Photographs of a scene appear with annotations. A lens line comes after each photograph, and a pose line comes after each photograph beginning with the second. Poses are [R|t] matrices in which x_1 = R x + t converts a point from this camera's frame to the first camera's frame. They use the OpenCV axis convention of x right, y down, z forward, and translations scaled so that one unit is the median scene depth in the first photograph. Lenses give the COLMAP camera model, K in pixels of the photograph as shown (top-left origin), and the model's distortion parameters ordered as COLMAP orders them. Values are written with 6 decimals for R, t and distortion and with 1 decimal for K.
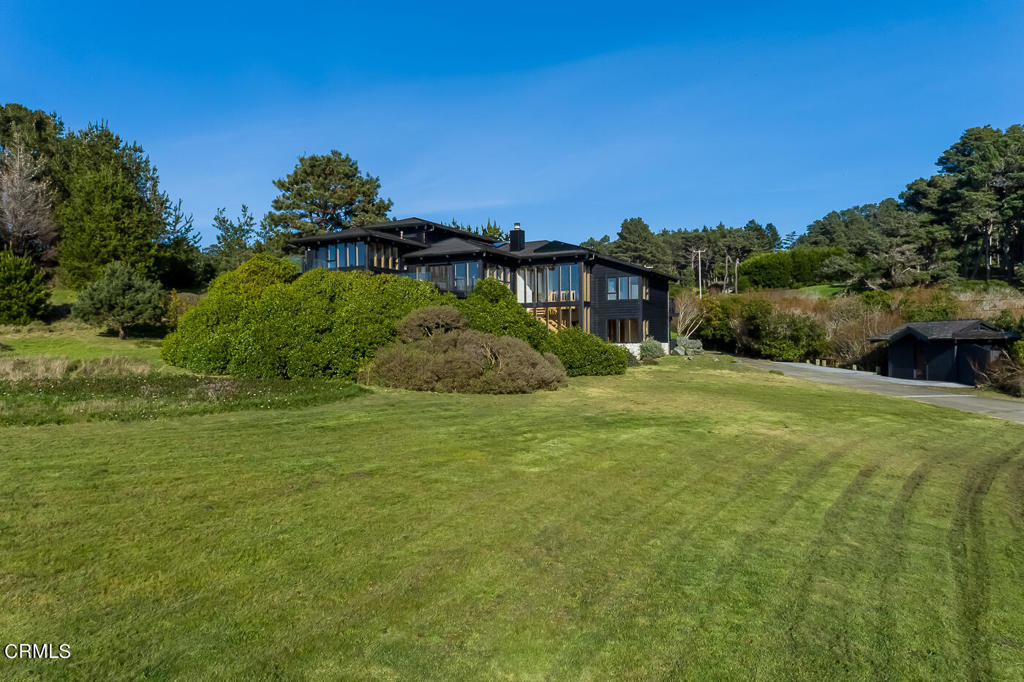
lens RADIAL K [[696.9, 0, 513.6], [0, 696.9, 328.0], [0, 0, 1]] dist [0.000978, -0.004044]
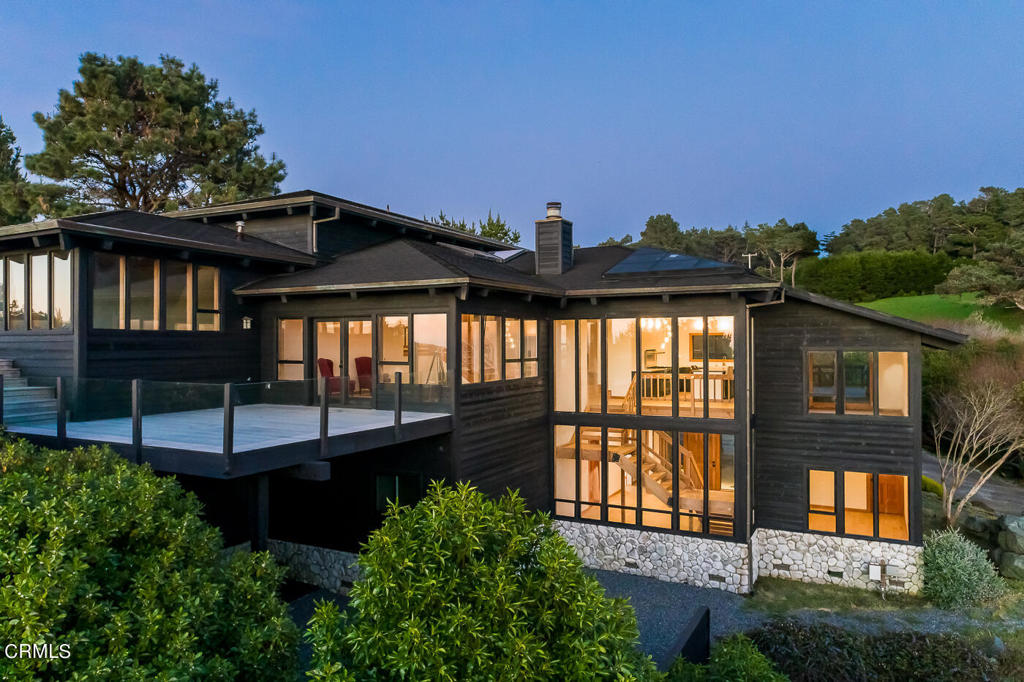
lens RADIAL K [[685.5, 0, 512.0], [0, 685.5, 341.0], [0, 0, 1]] dist [-0.005714, 0.022318]
pose [[0.999970, 0.004142, -0.006587, -0.007540], [-0.004000, 0.999762, 0.021440, -0.037779], [0.006674, -0.021413, 0.999748, 0.287804]]
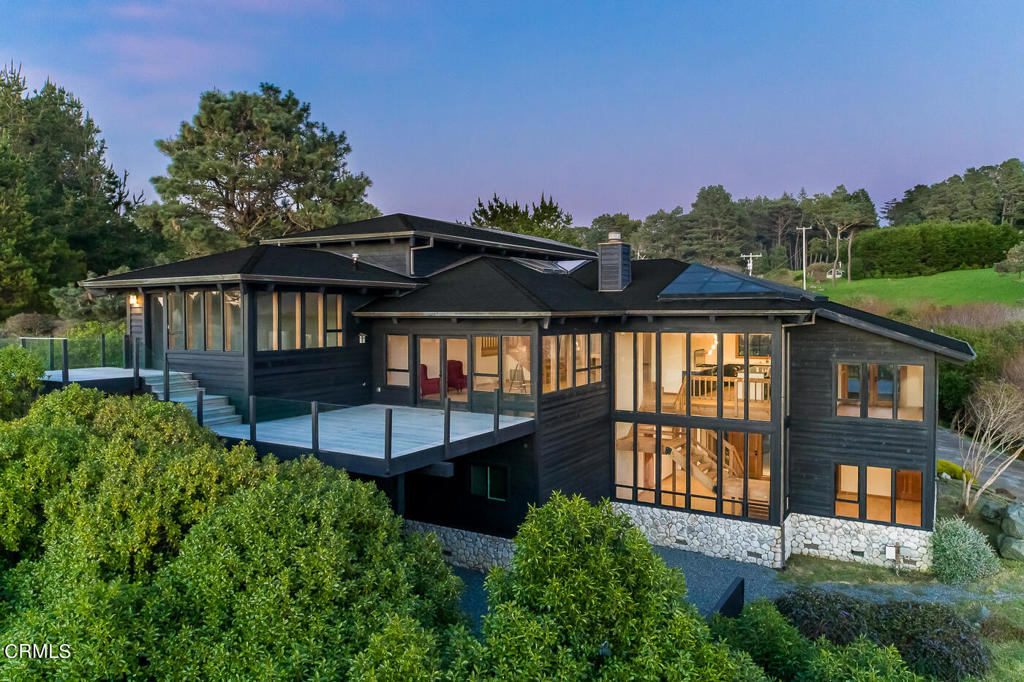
lens RADIAL K [[696.9, 0, 513.6], [0, 696.9, 328.0], [0, 0, 1]] dist [0.000978, -0.004044]
pose [[0.997524, 0.006185, -0.070055, -0.013605], [-0.002708, 0.998765, 0.049617, -0.050781], [0.070275, -0.049305, 0.996308, 0.254359]]
